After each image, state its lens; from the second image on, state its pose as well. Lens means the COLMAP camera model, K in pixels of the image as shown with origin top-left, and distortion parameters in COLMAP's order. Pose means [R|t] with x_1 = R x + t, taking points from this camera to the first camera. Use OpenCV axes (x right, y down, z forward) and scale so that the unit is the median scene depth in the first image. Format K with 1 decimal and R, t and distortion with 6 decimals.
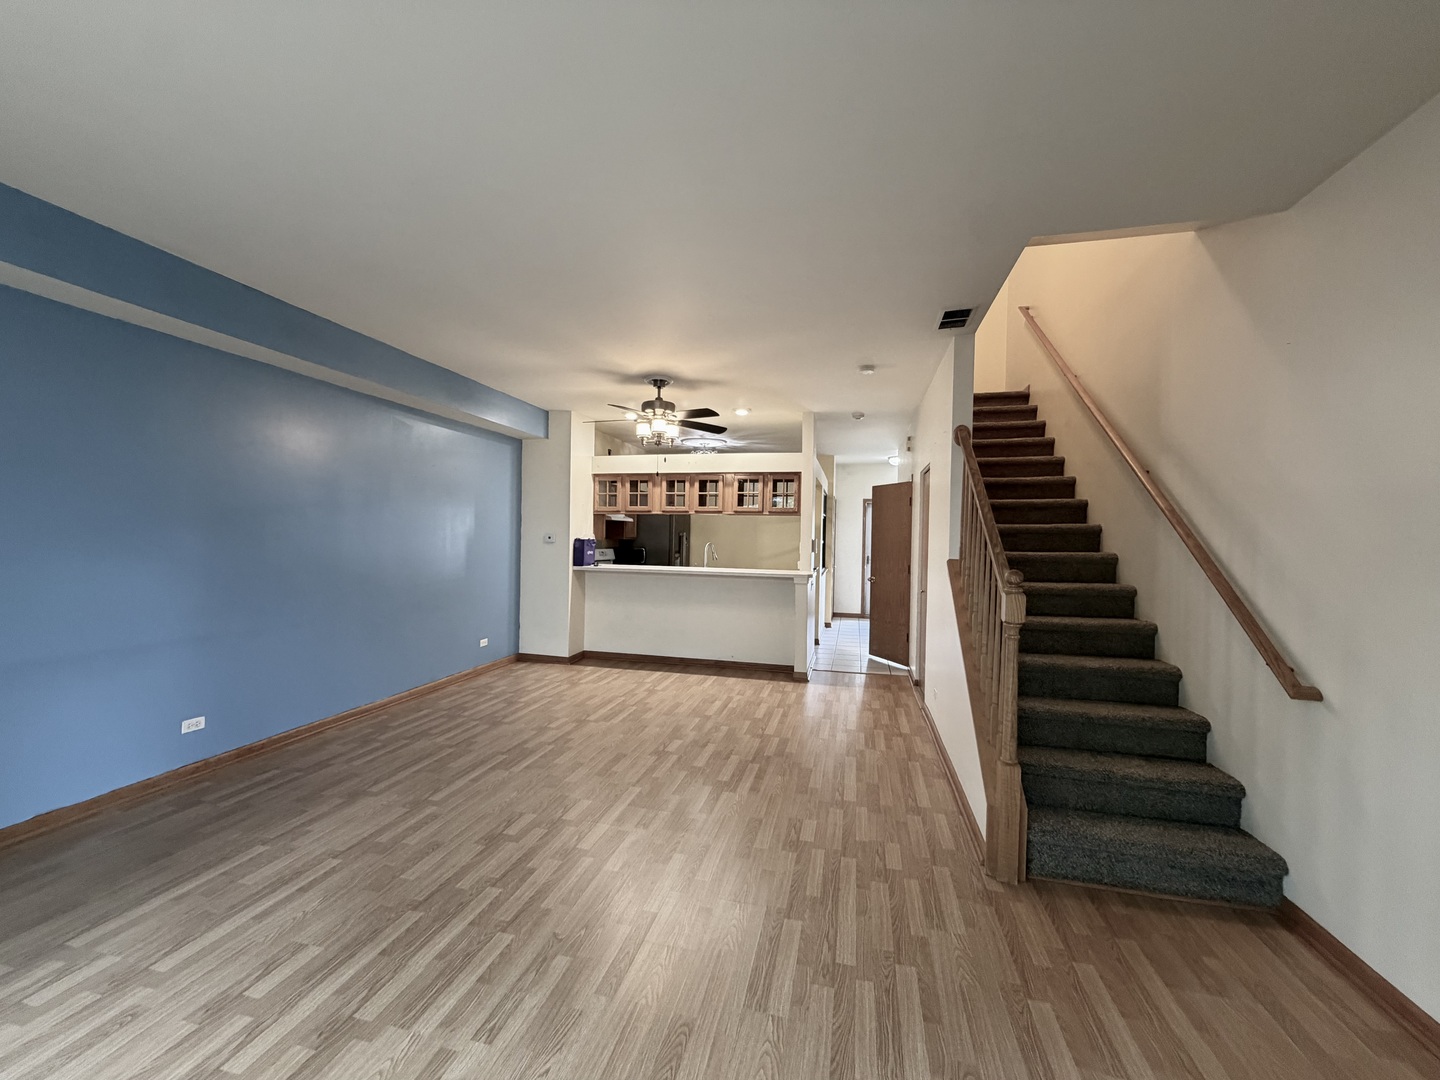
lens RADIAL K [[574.6, 0, 716.8], [0, 574.6, 537.3], [0, 0, 1]] dist [0.009051, -0.000059]
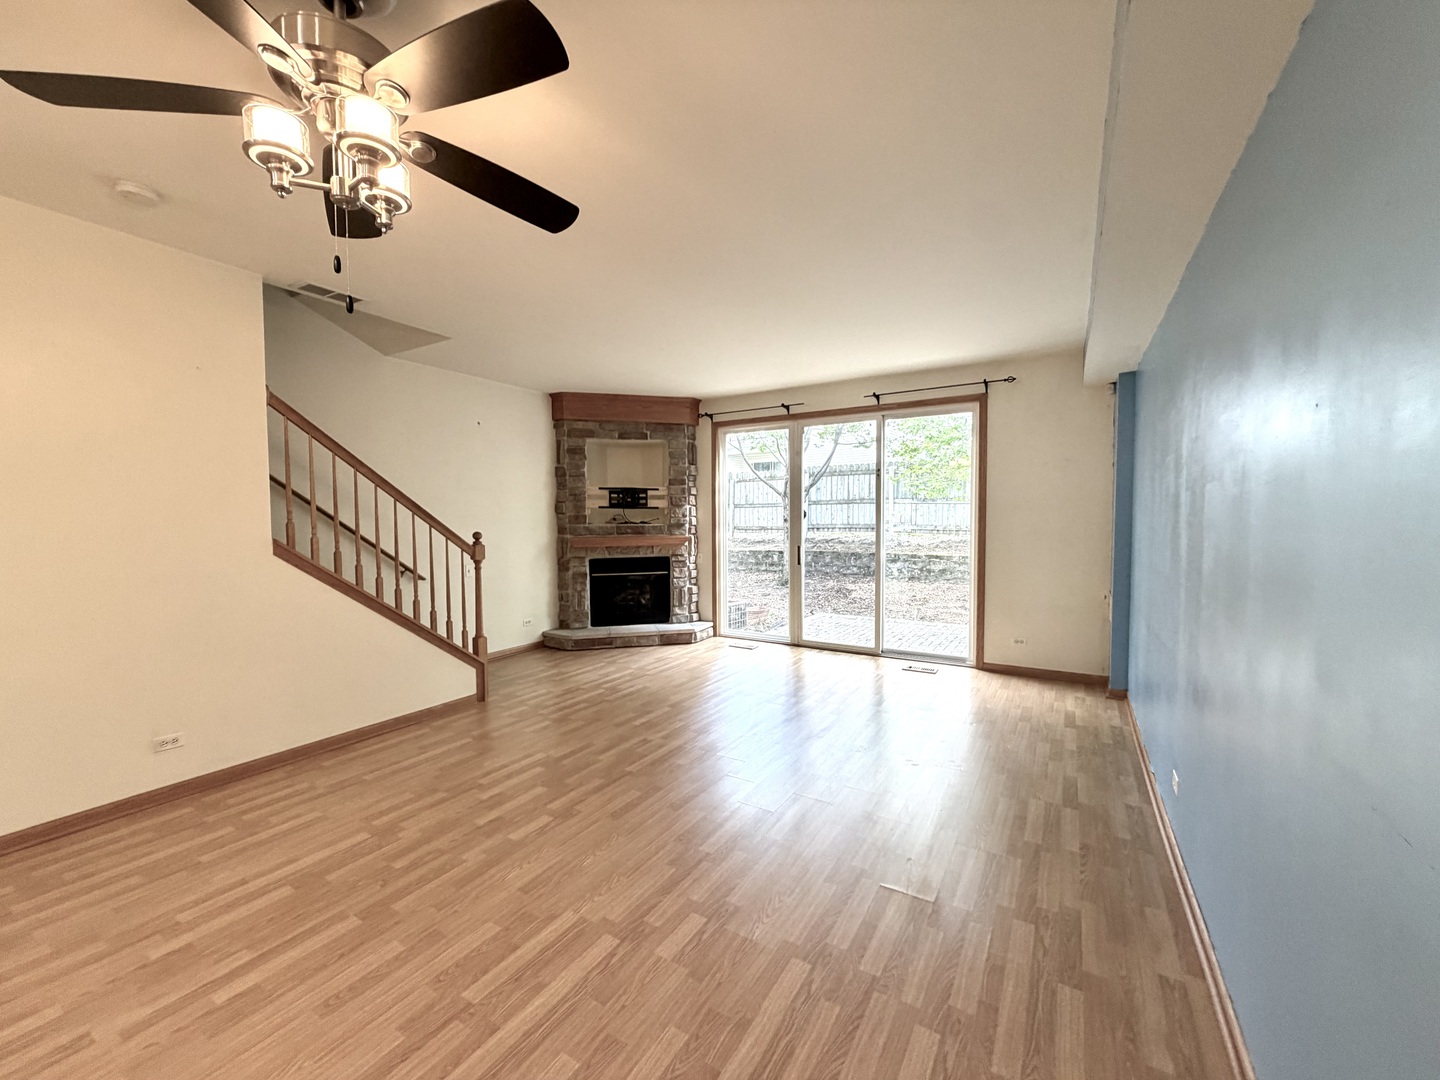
lens RADIAL K [[574.6, 0, 716.8], [0, 574.6, 537.3], [0, 0, 1]] dist [0.009051, -0.000059]
pose [[-0.952721, -0.024082, 0.302892, -0.443457], [-0.013202, 0.999194, 0.037916, -0.004644], [-0.303561, 0.032125, -0.952270, 1.456051]]
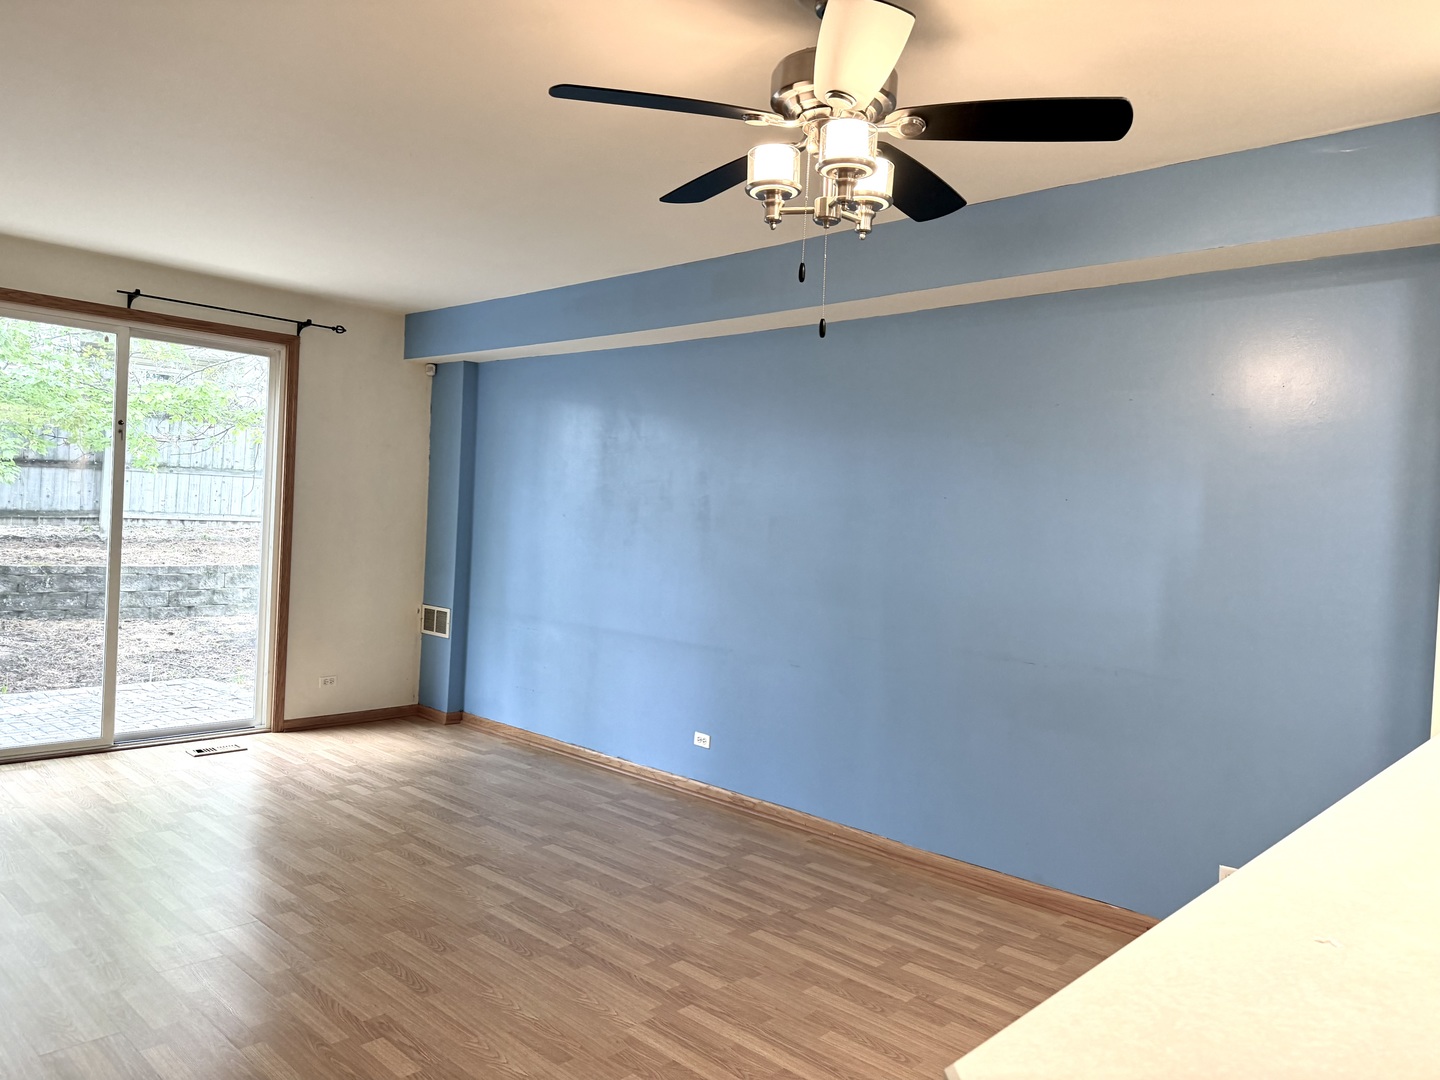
lens RADIAL K [[1003.1, 0, 720.0], [0, 1003.1, 540.0], [0, 0, 1]] dist [0.111002, -0.184999]
pose [[-0.491911, -0.022886, -0.870345, 0.406202], [-0.055122, 0.998468, 0.004900, -0.010956], [0.868899, 0.050386, -0.492419, 1.421756]]
